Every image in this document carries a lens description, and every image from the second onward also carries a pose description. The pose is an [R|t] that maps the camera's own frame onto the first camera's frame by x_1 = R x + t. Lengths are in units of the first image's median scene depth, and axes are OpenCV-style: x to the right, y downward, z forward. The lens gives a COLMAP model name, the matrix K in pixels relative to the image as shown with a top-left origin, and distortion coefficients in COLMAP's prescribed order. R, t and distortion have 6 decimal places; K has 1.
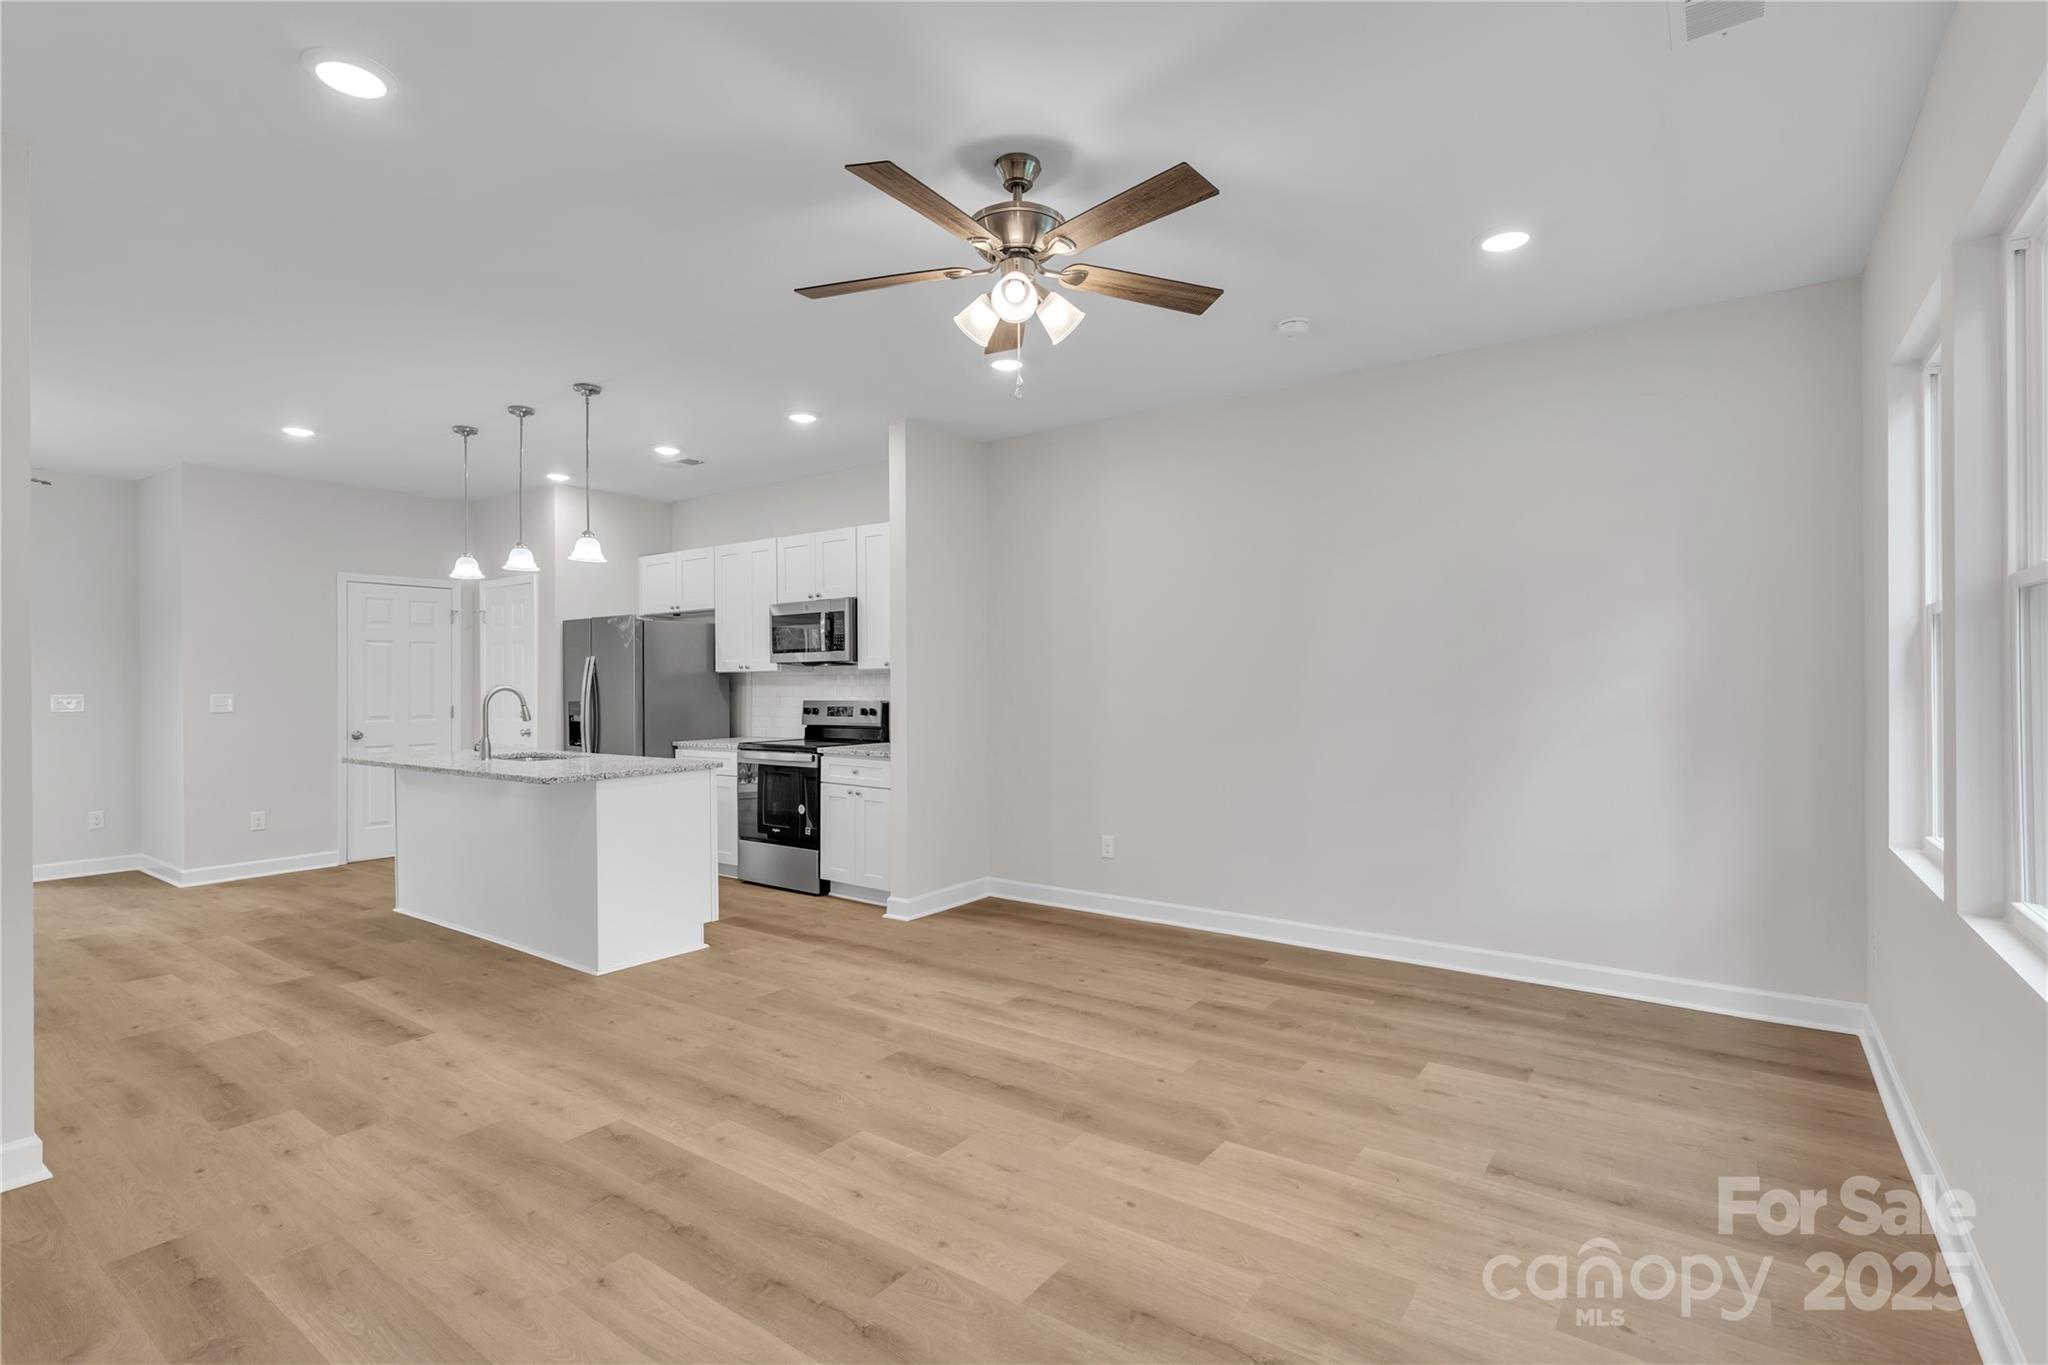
lens RADIAL K [[962.3, 0, 1025.4], [0, 962.3, 679.3], [0, 0, 1]] dist [-0.001044, 0.000127]
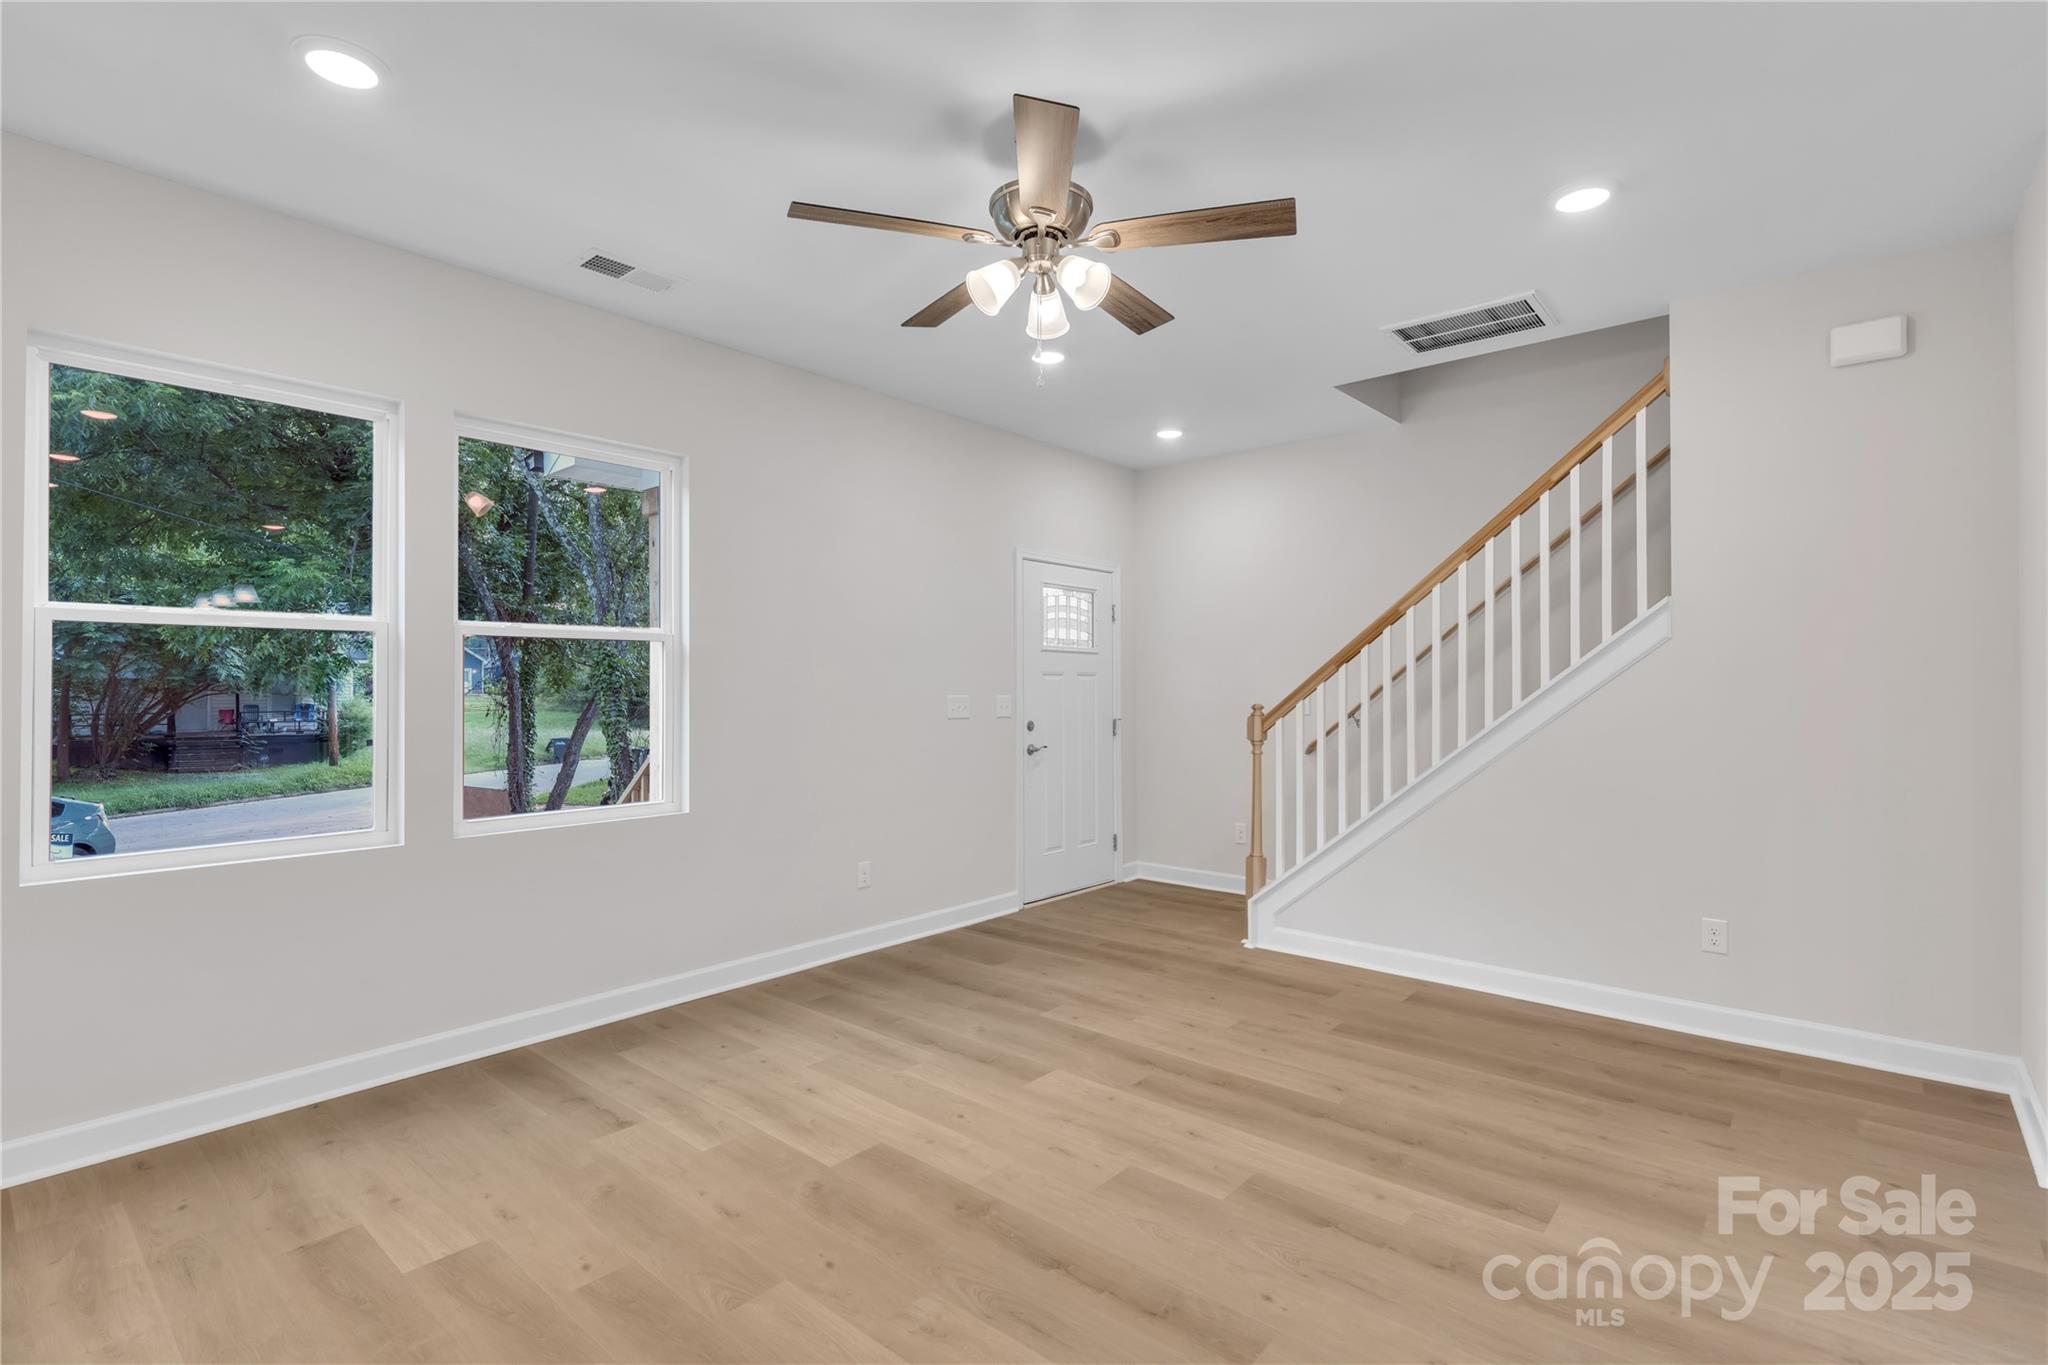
lens RADIAL K [[955.0, 0, 1024.0], [0, 955.0, 682.5], [0, 0, 1]] dist [-0.000144, -0.000288]
pose [[-0.995981, 0.007571, 0.089245, -0.044736], [0.006964, 0.999950, -0.007113, 0.003274], [-0.089294, -0.006463, -0.995984, 1.201895]]
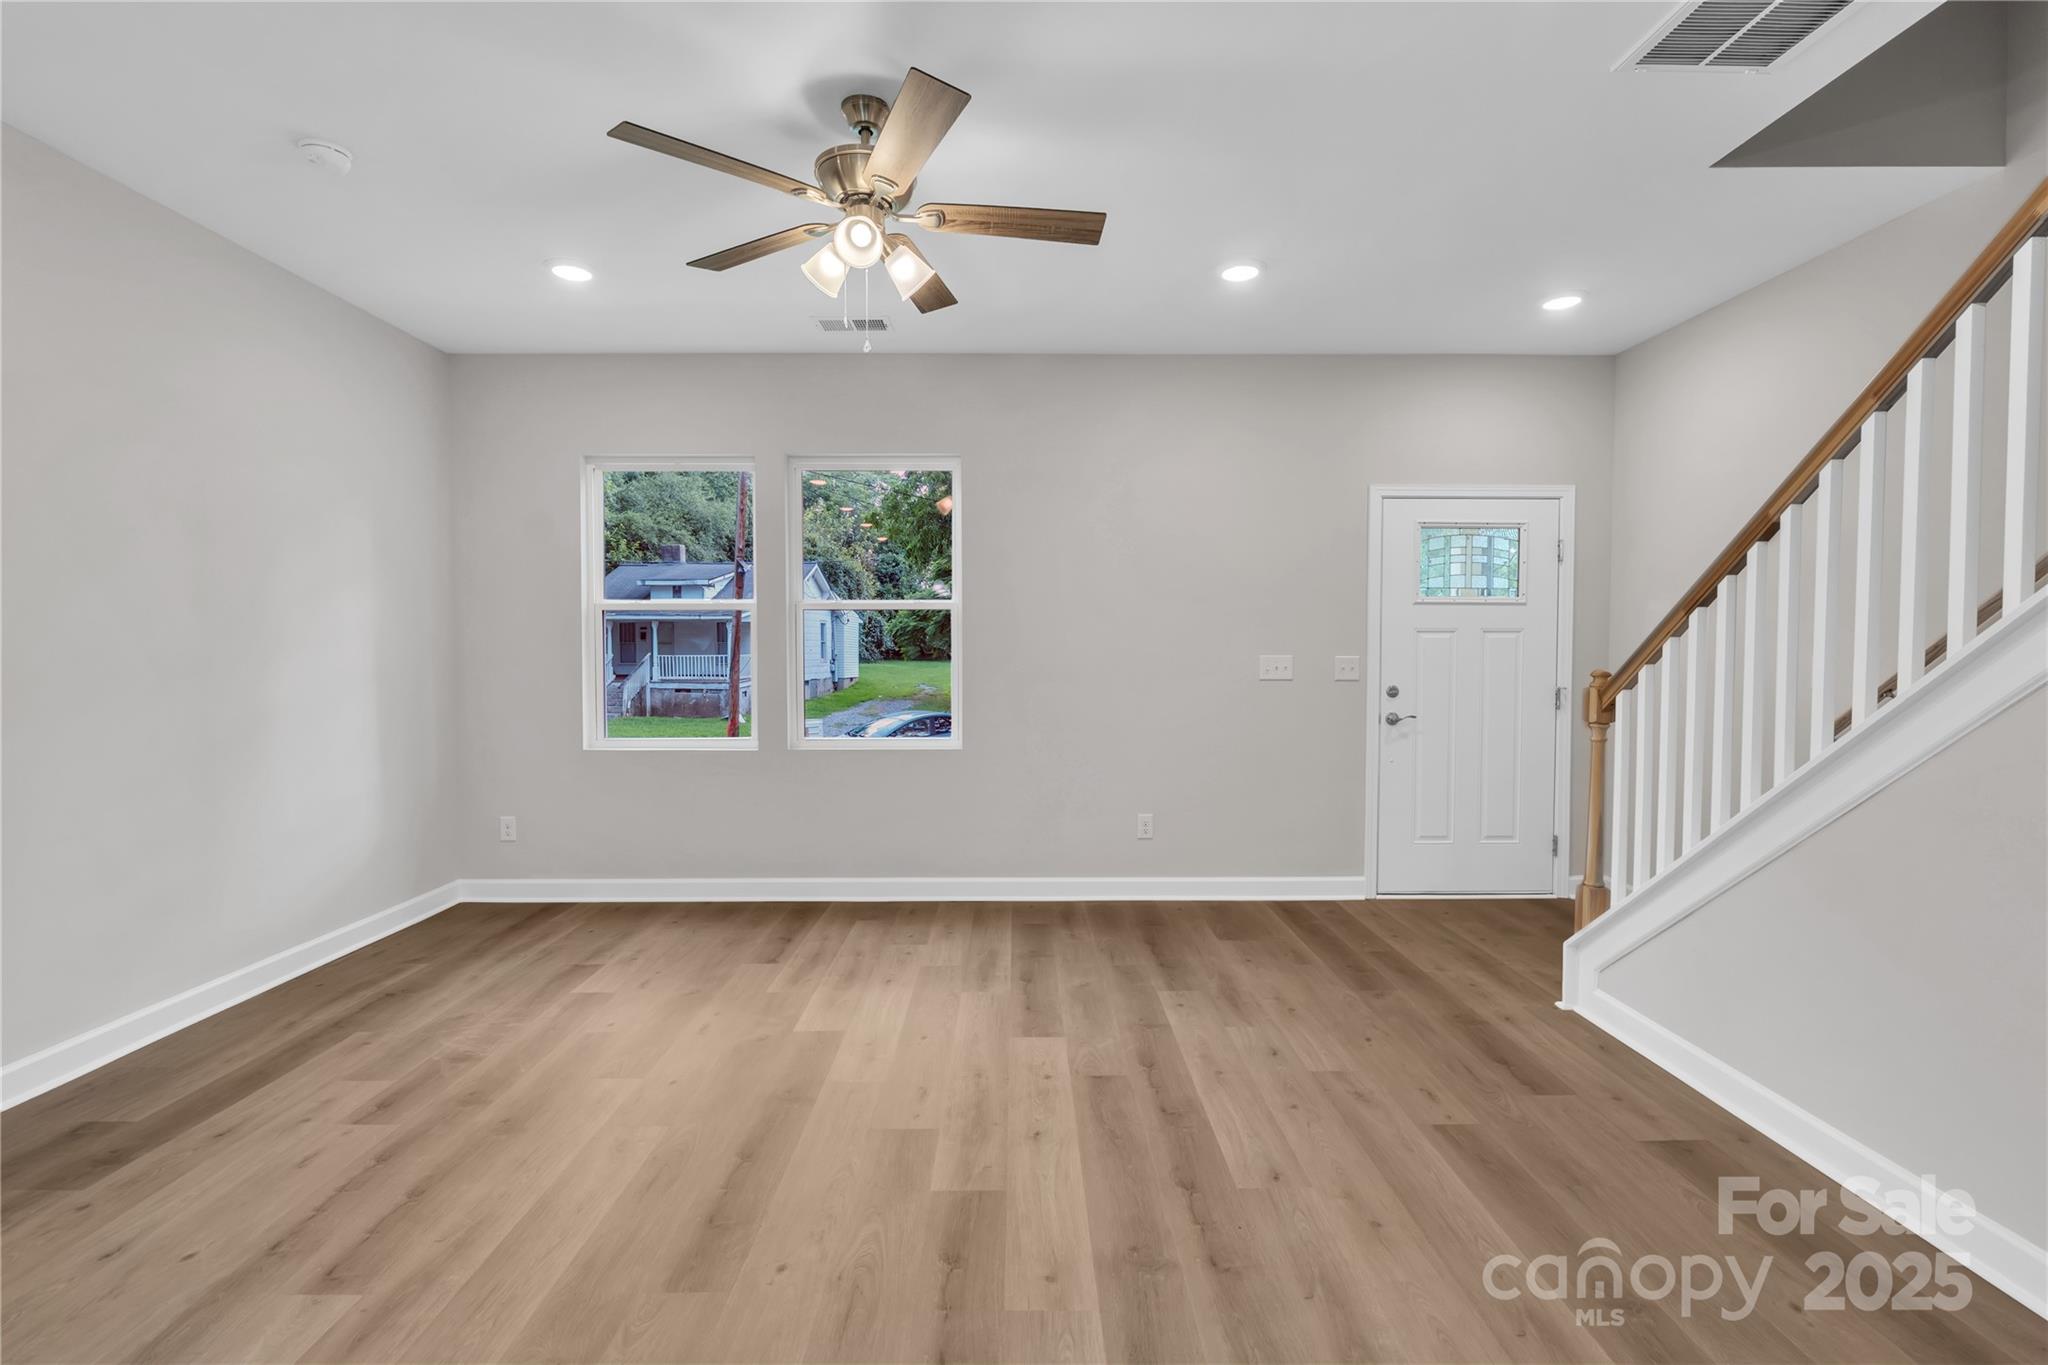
lens RADIAL K [[892.2, 0, 1021.3], [0, 892.2, 683.1], [0, 0, 1]] dist [-0.003686, -0.000248]
pose [[-0.589772, -0.024738, 0.807191, -0.519291], [0.001356, 0.999499, 0.031622, 0.009788], [-0.807569, 0.019744, -0.589443, 0.877778]]
